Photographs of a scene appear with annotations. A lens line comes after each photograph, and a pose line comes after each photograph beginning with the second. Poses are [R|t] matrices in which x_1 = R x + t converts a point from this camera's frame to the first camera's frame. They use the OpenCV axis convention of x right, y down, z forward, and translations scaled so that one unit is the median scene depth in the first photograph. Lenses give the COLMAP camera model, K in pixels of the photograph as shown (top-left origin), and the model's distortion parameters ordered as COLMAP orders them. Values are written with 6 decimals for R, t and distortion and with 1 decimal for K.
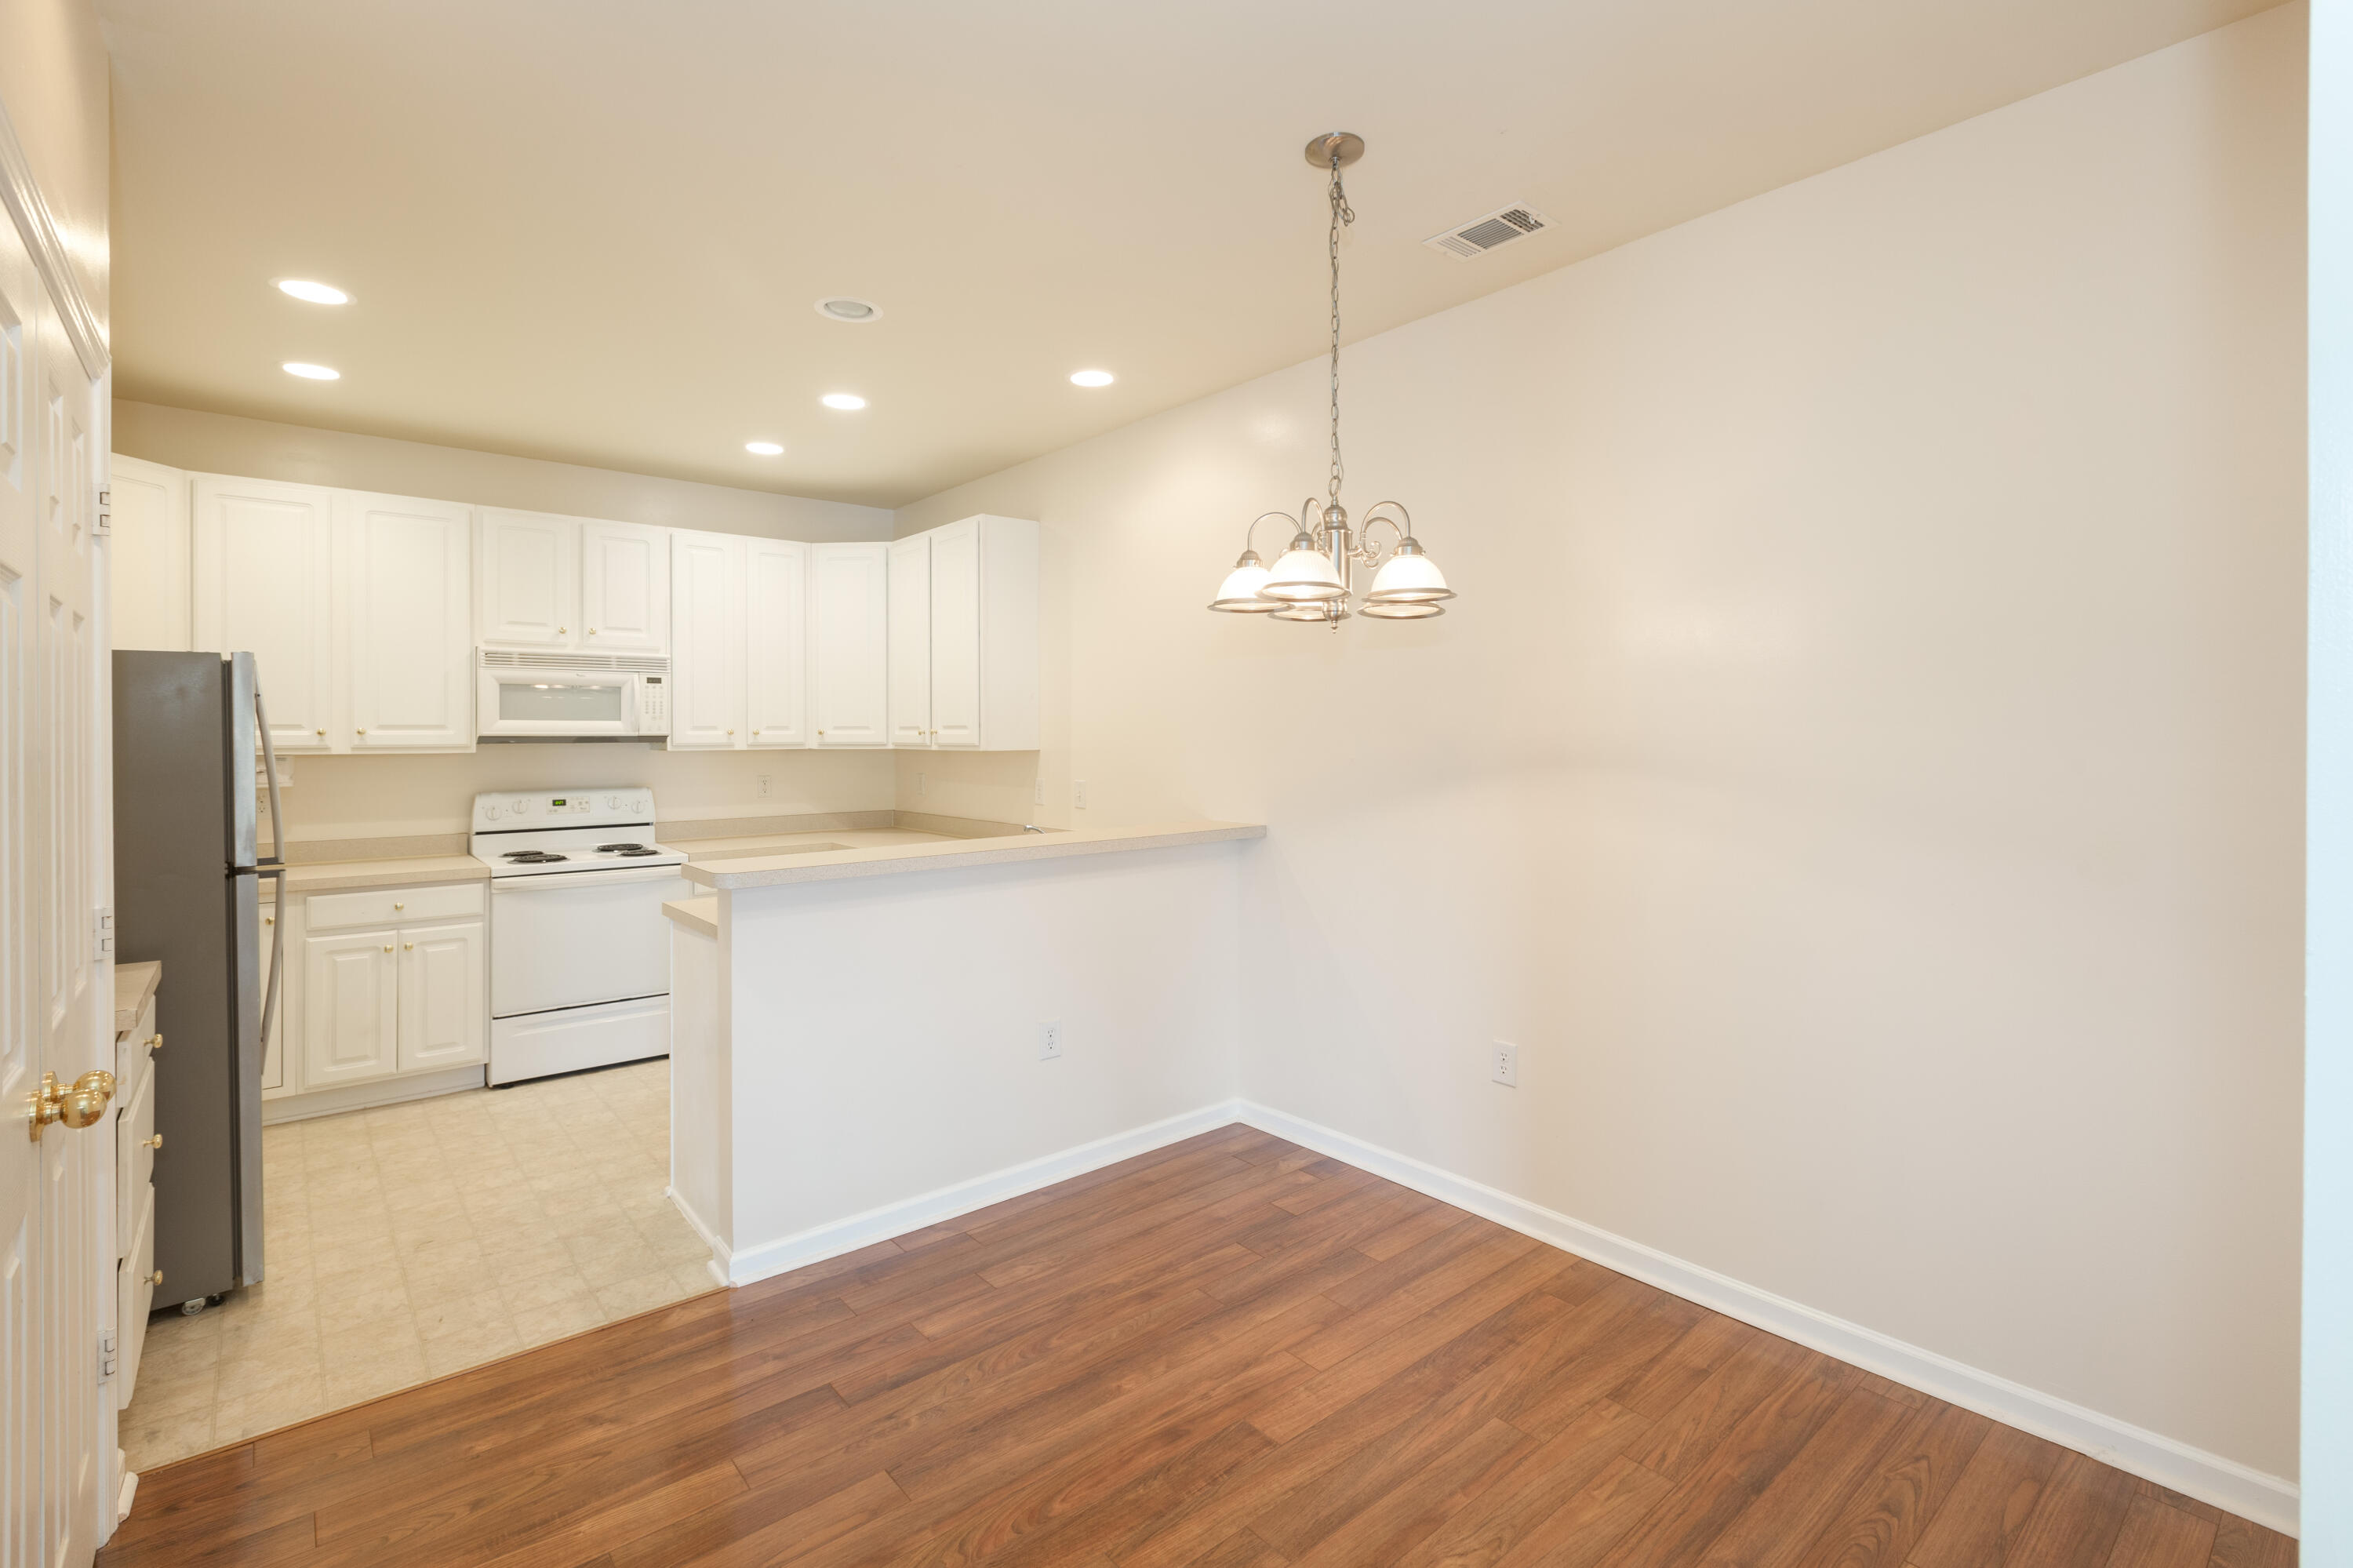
lens RADIAL K [[1092.6, 0, 1135.7], [0, 1092.6, 745.2], [0, 0, 1]] dist [-0.010143, 0.000857]
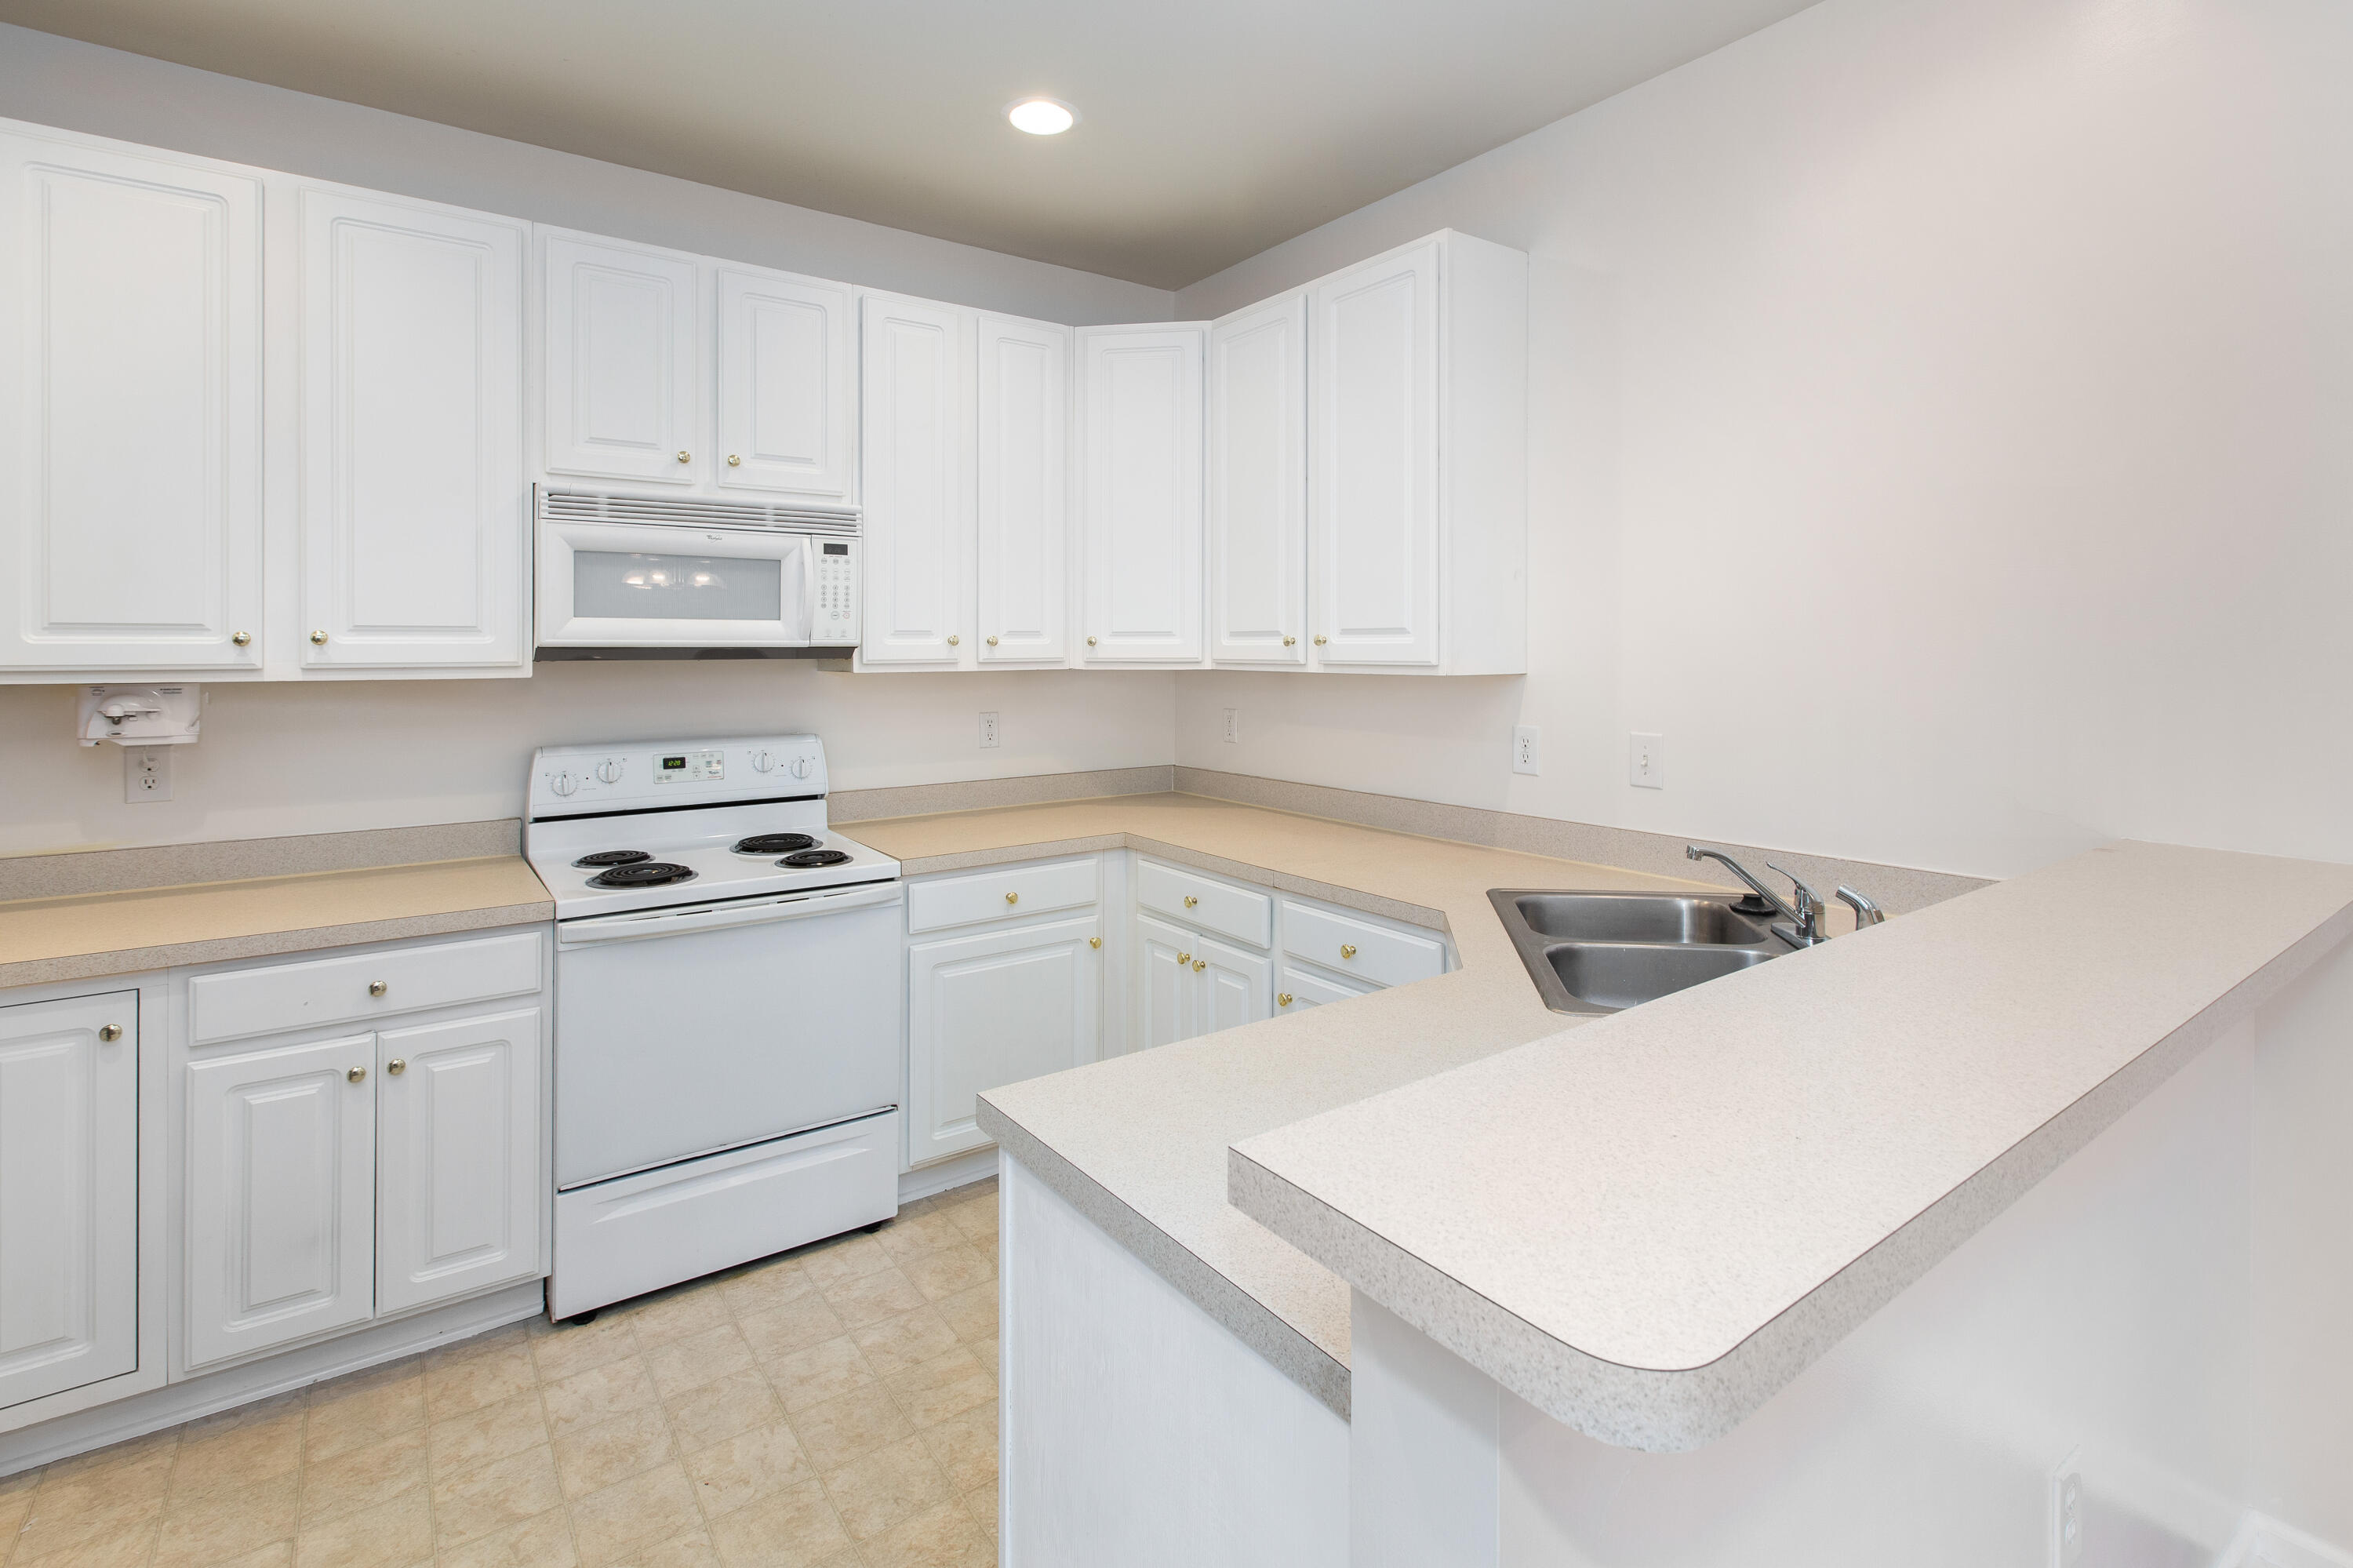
lens RADIAL K [[1092.6, 0, 1098.8], [0, 1092.6, 654.3], [0, 0, 1]] dist [-0.010143, 0.000857]
pose [[0.995686, 0.000960, -0.092782, -0.265164], [-0.001457, 0.999985, -0.005285, -0.002116], [0.092775, 0.005398, 0.995672, 0.468906]]
